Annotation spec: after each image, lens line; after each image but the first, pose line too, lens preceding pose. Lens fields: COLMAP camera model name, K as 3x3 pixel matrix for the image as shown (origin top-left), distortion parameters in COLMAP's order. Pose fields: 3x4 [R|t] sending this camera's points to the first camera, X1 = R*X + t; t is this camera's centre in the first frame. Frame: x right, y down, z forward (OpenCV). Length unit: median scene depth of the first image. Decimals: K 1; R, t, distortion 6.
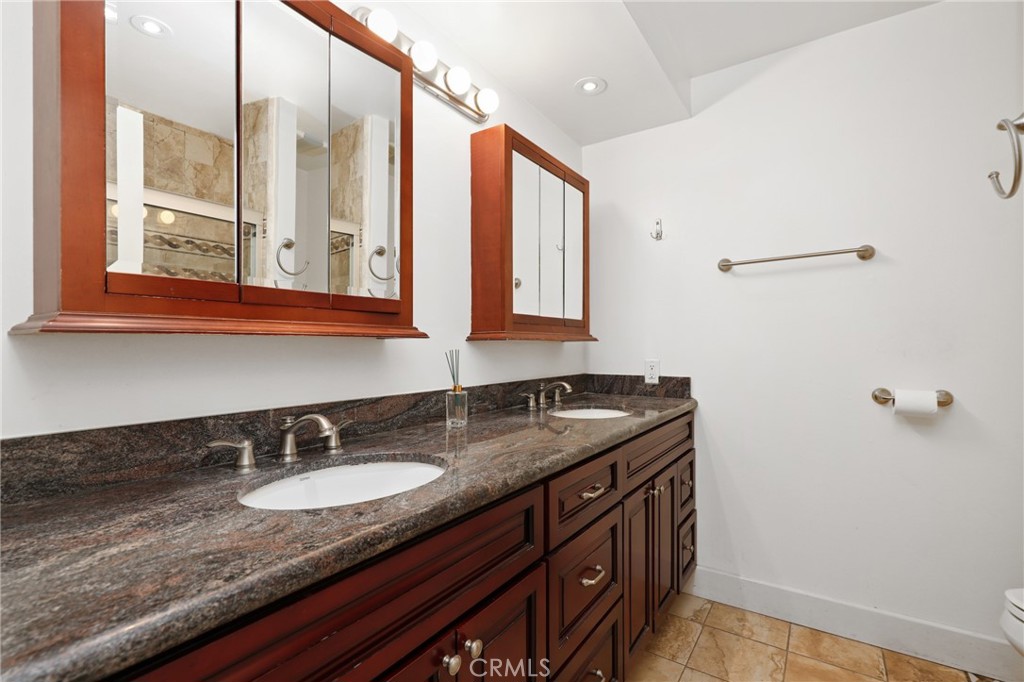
lens RADIAL K [[463.9, 0, 511.3], [0, 463.9, 339.1], [0, 0, 1]] dist [0.003098, -0.001173]
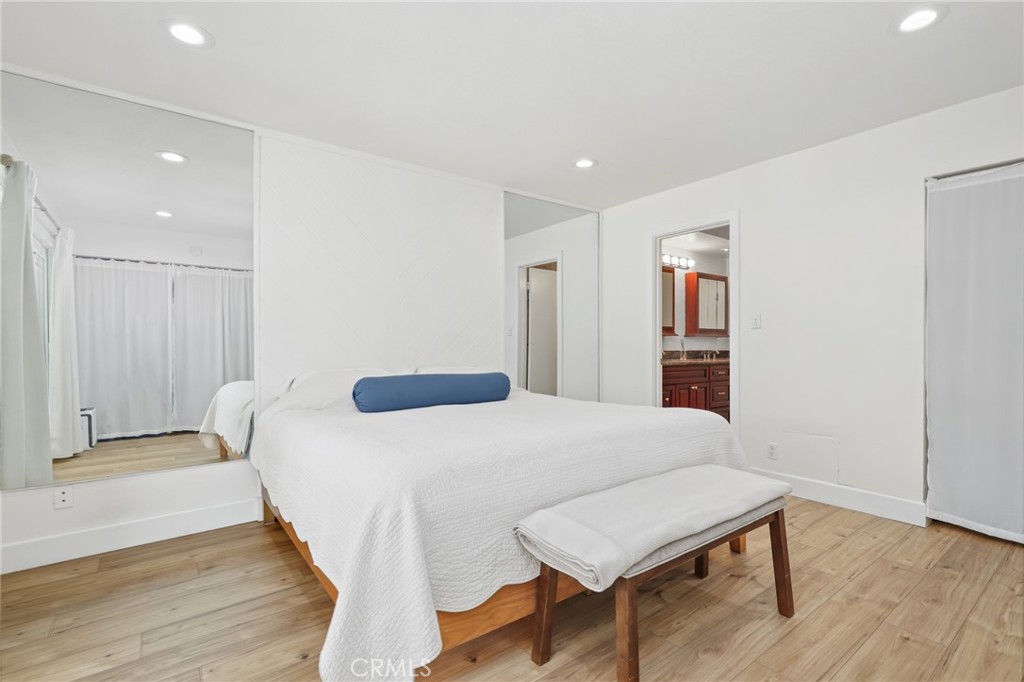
lens RADIAL K [[463.9, 0, 517.1], [0, 463.9, 344.9], [0, 0, 1]] dist [0.003098, -0.001173]
pose [[0.946961, 0.000197, -0.321349, -0.157157], [0.003852, 0.999921, 0.011964, 0.016590], [0.321326, -0.012567, 0.946885, -2.484244]]
